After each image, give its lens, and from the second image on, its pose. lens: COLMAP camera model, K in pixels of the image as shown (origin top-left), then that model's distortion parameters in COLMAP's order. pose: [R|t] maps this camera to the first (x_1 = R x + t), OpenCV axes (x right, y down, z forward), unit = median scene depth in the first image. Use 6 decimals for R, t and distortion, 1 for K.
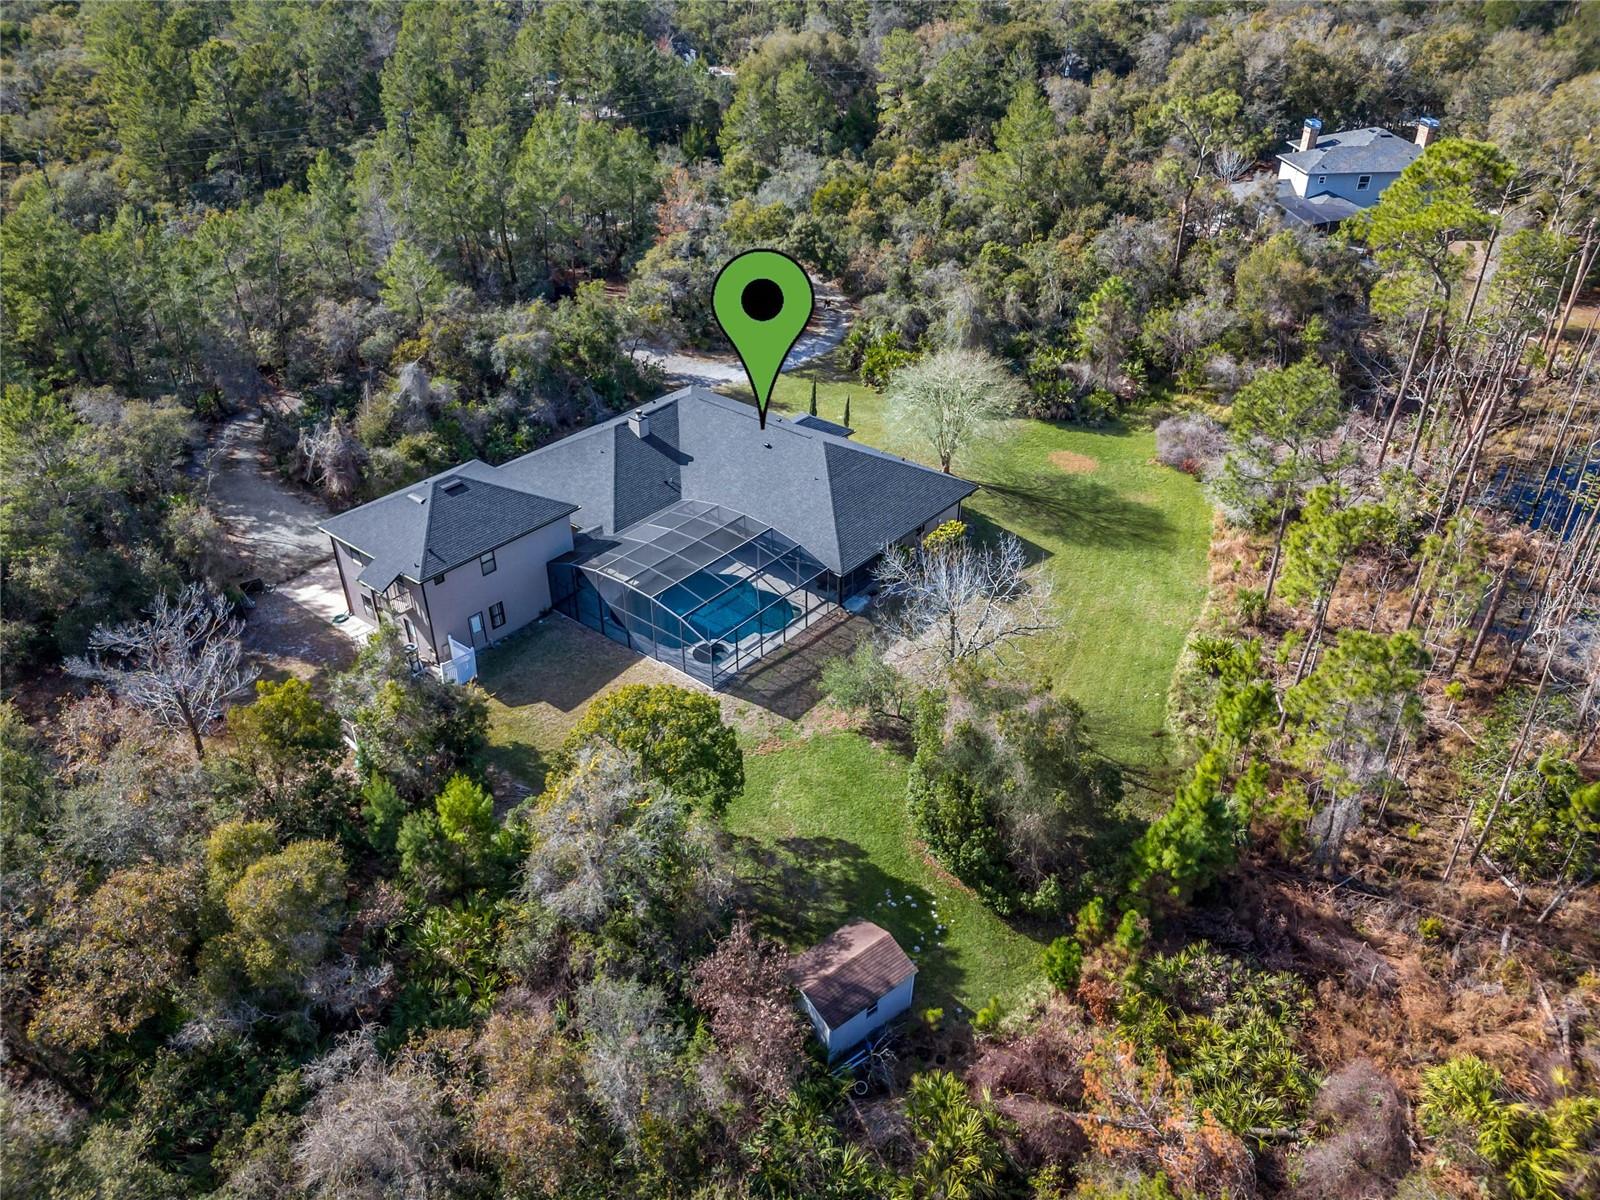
lens RADIAL K [[1196.7, 0, 809.5], [0, 1196.7, 604.3], [0, 0, 1]] dist [0.053149, -0.051876]
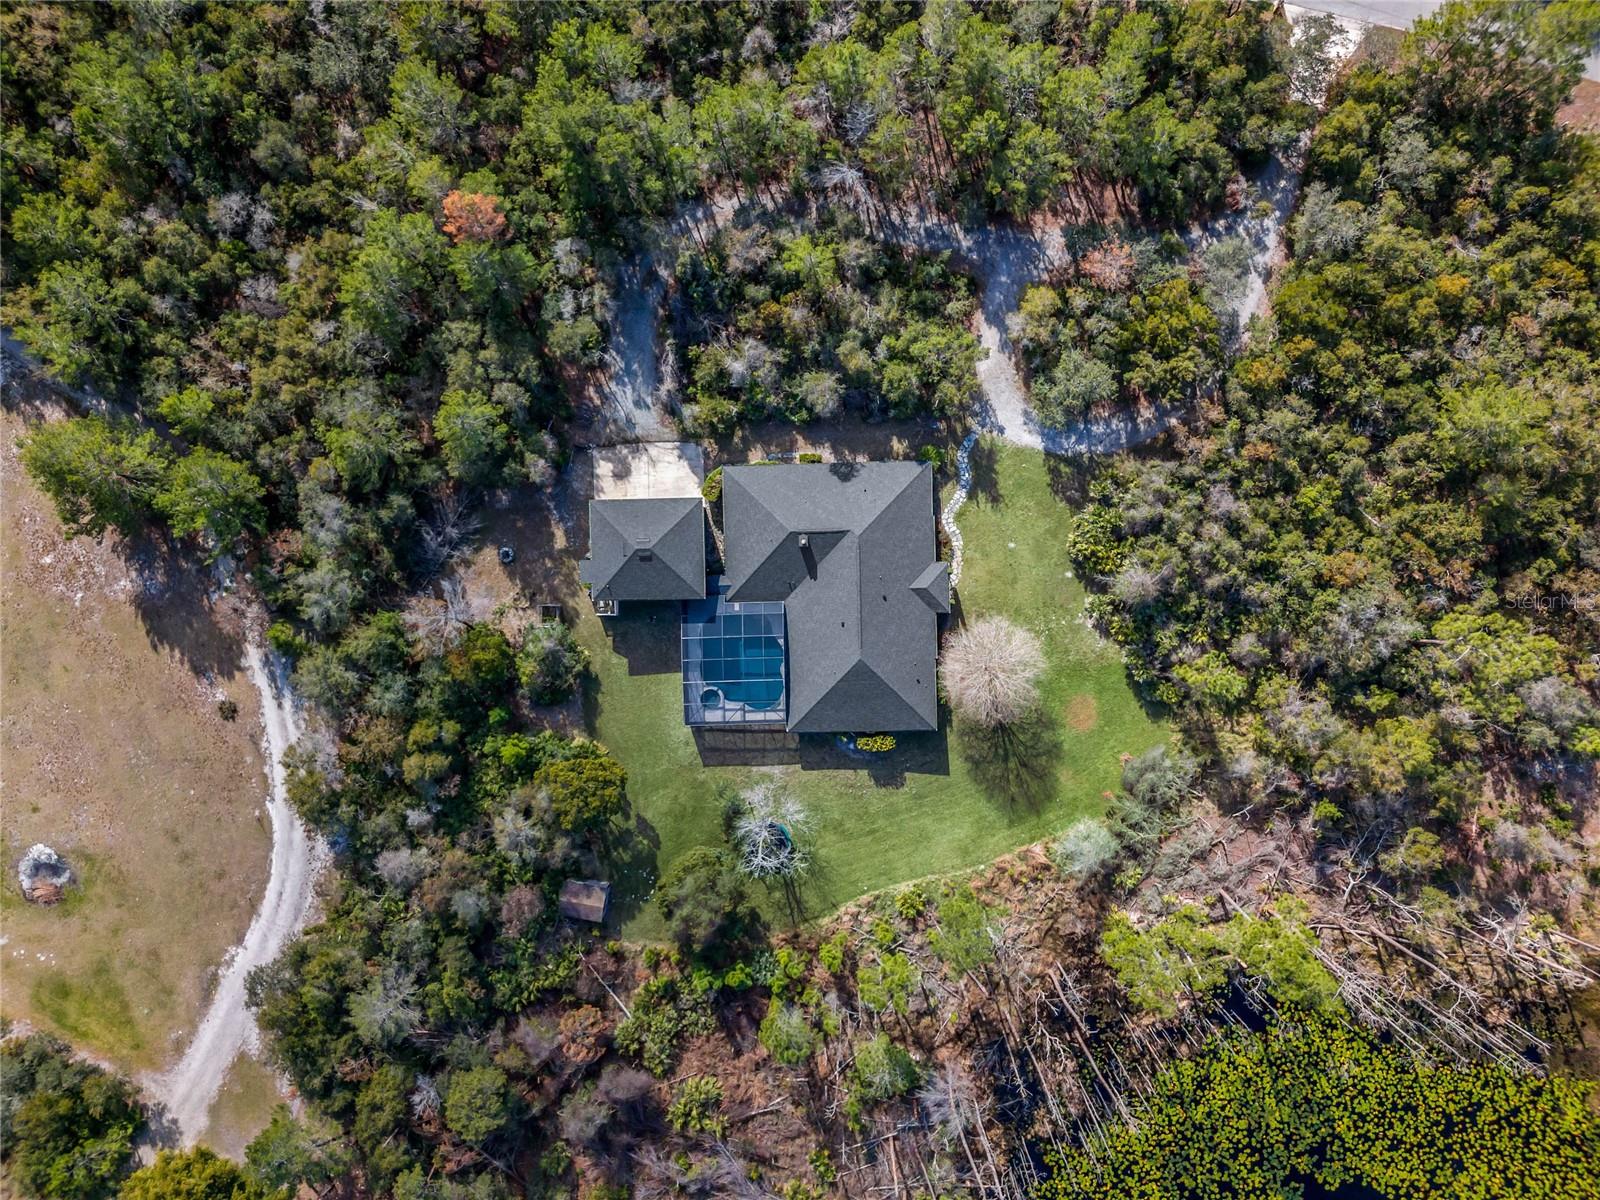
lens RADIAL K [[1196.7, 0, 796.2], [0, 1196.7, 607.7], [0, 0, 1]] dist [0.053149, -0.051876]
pose [[0.652762, 0.757460, -0.012535, -0.069582], [-0.377971, 0.339977, 0.861135, -1.398748], [0.656537, -0.557378, 0.508221, 0.208009]]
